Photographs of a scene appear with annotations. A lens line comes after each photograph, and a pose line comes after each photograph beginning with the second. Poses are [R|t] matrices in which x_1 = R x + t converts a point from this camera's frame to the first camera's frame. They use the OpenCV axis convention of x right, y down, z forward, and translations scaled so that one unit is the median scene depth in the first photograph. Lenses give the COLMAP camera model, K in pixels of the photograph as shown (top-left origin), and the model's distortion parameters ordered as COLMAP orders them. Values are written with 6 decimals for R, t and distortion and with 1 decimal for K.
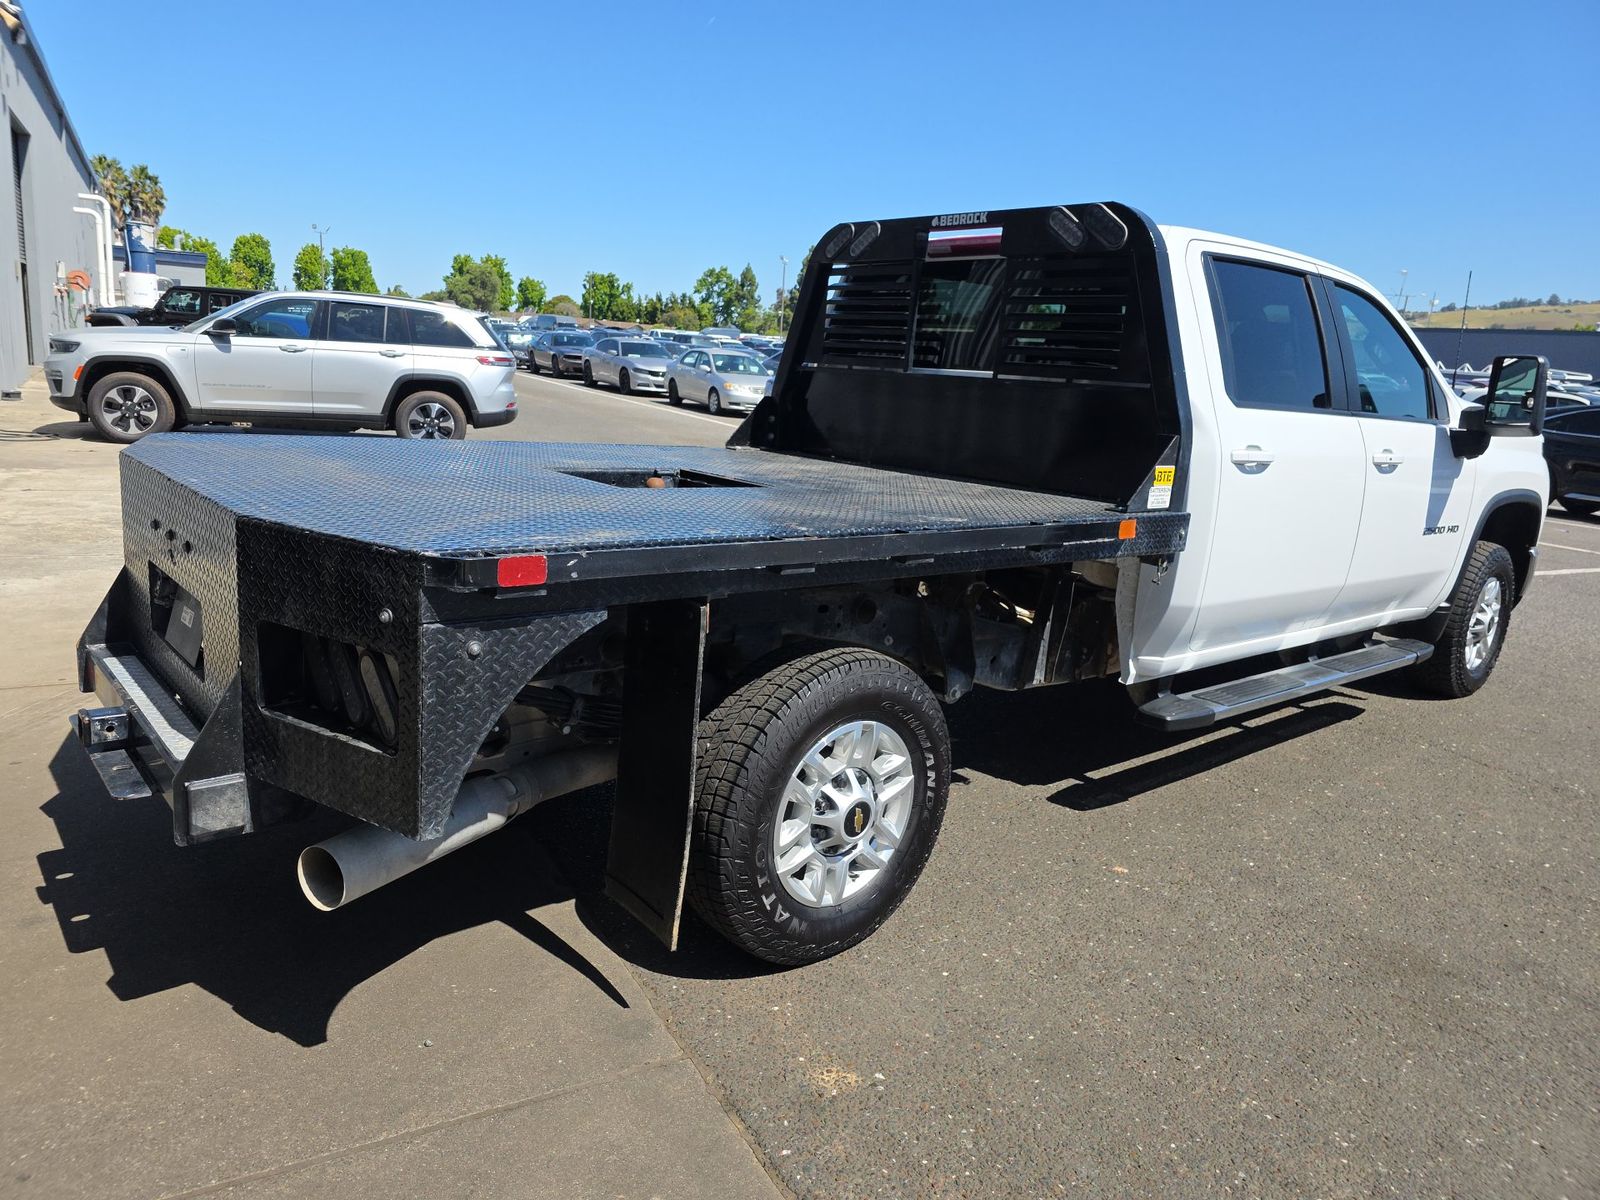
lens RADIAL K [[1082.7, 0, 790.9], [0, 1082.7, 610.4], [0, 0, 1]] dist [0.045672, -0.045578]
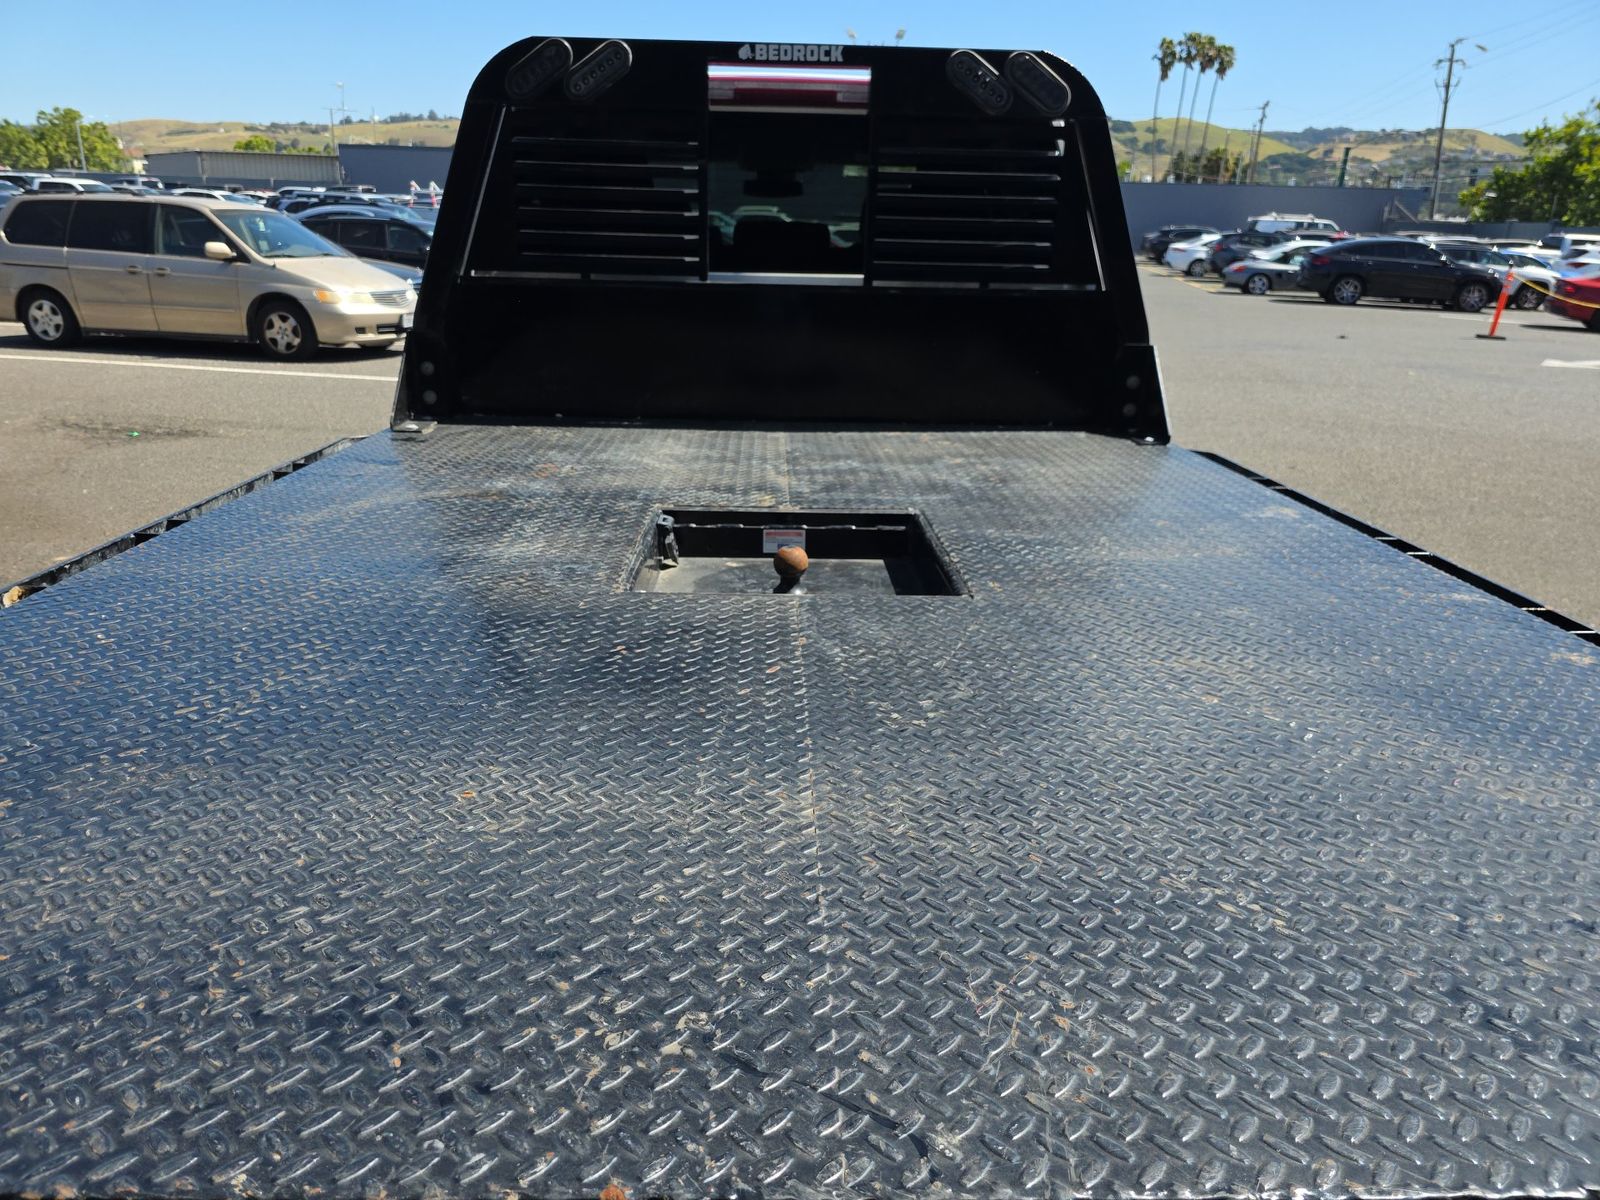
lens RADIAL K [[1082.7, 0, 792.9], [0, 1082.7, 605.6], [0, 0, 1]] dist [0.045672, -0.045578]
pose [[0.623222, -0.298145, 0.722983, -0.458552], [0.186124, 0.954460, 0.233161, -0.191552], [-0.759574, -0.010747, 0.650332, 0.562942]]
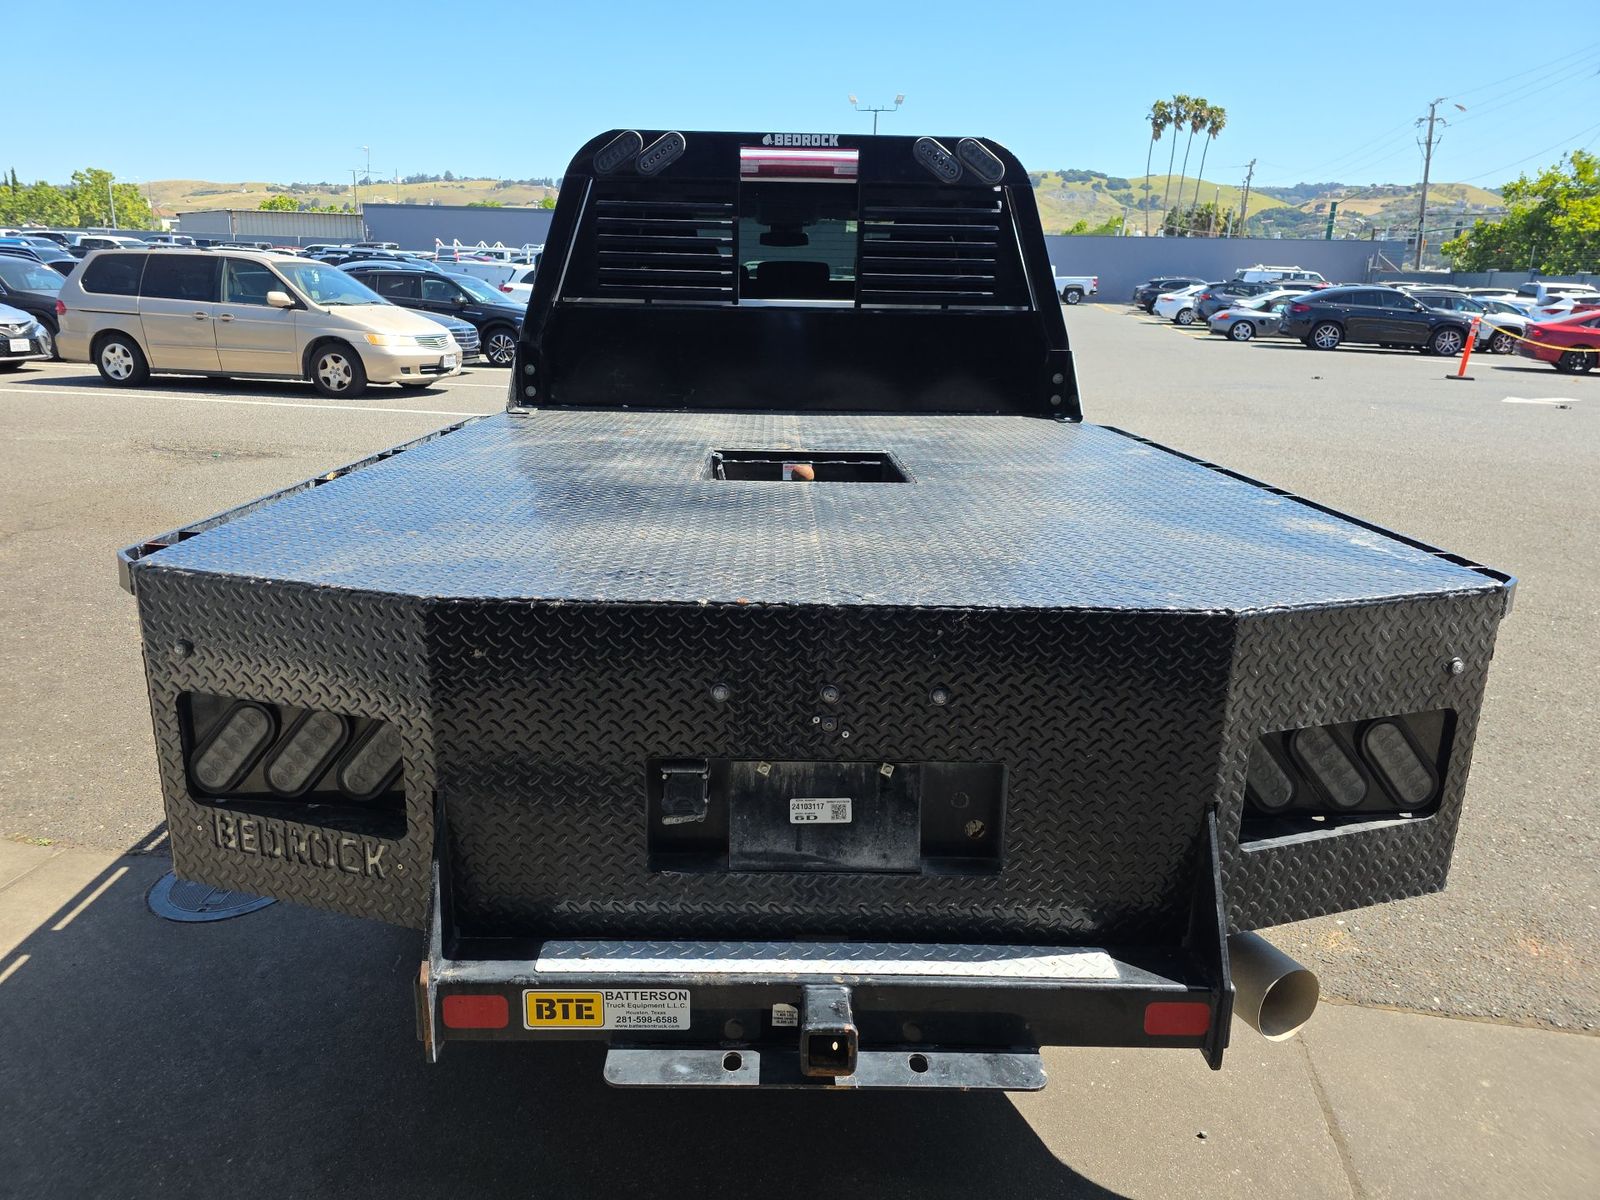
lens RADIAL K [[1082.7, 0, 788.7], [0, 1082.7, 593.3], [0, 0, 1]] dist [0.045672, -0.045578]
pose [[0.629078, -0.258792, 0.732999, -0.664638], [0.188826, 0.965586, 0.178853, -0.154106], [-0.754059, 0.025896, 0.656296, 0.408404]]
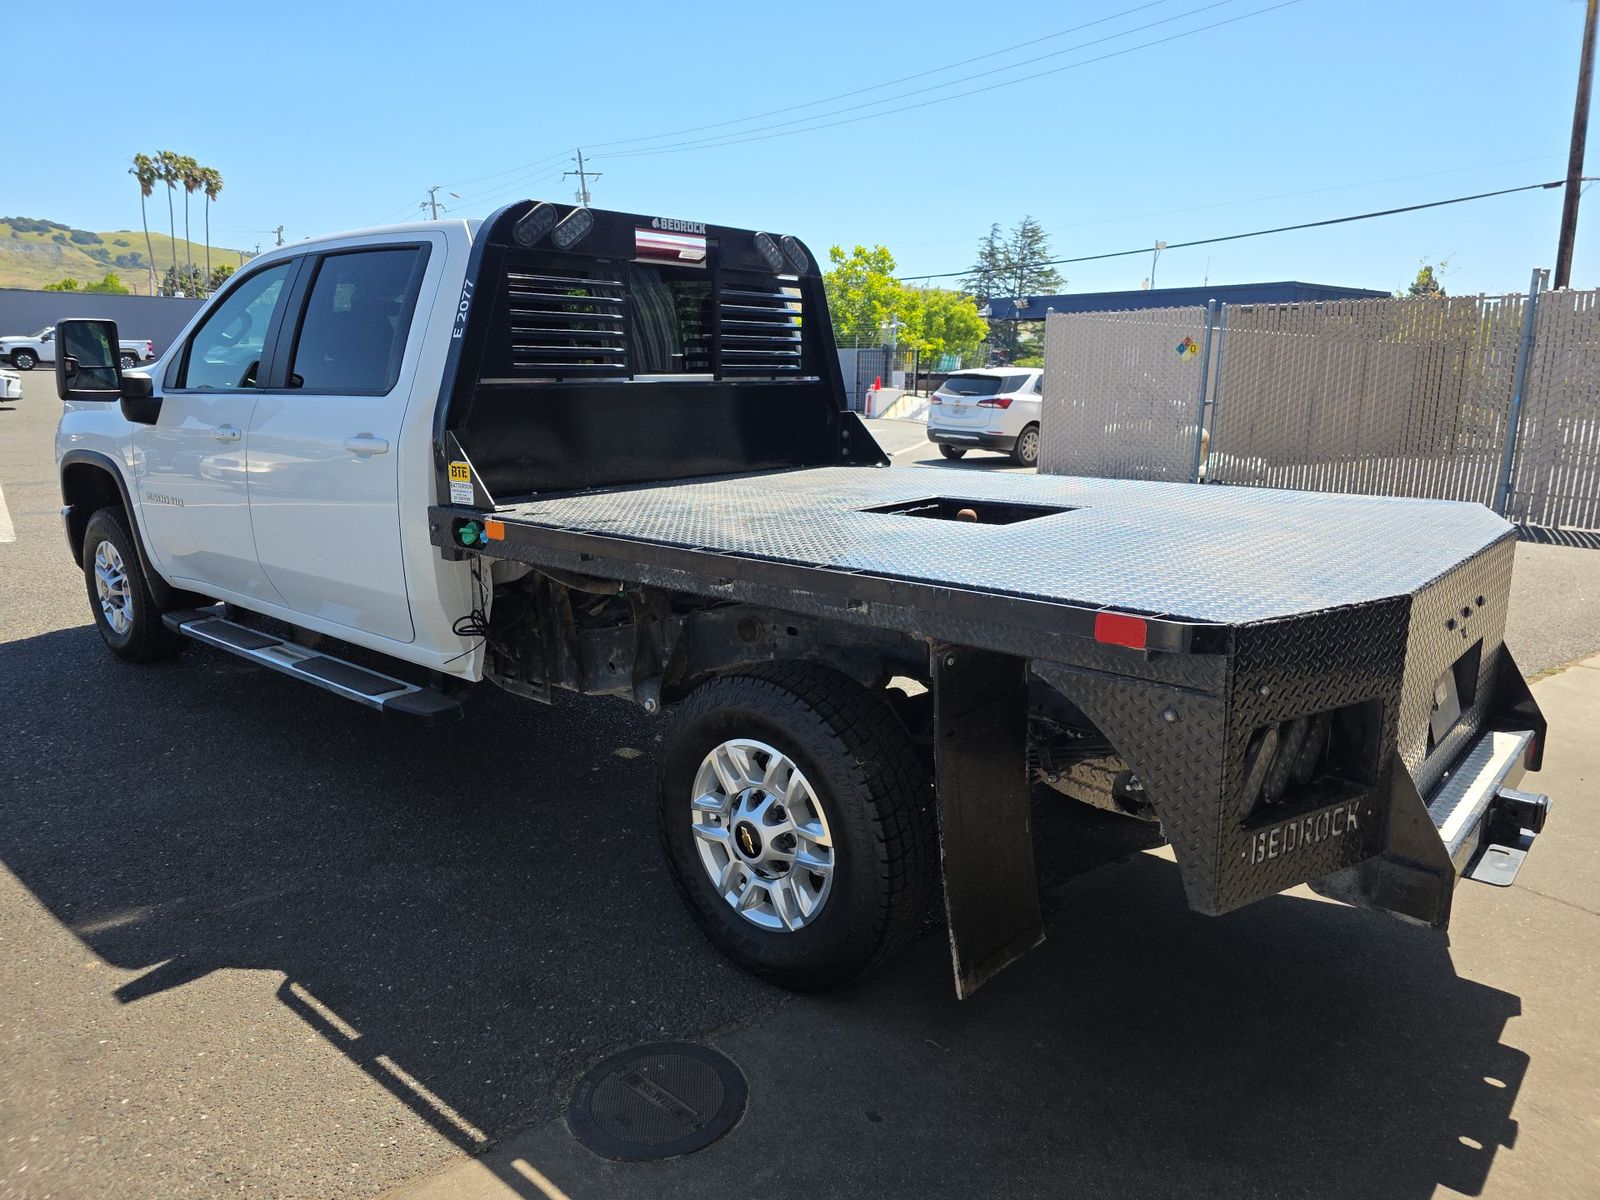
lens RADIAL K [[1082.7, 0, 766.0], [0, 1082.7, 607.4], [0, 0, 1]] dist [0.045672, -0.045578]
pose [[-0.137768, -0.278355, 0.950546, -0.929797], [0.199852, 0.932146, 0.301933, -0.326939], [-0.970092, 0.231565, -0.072789, 1.106368]]
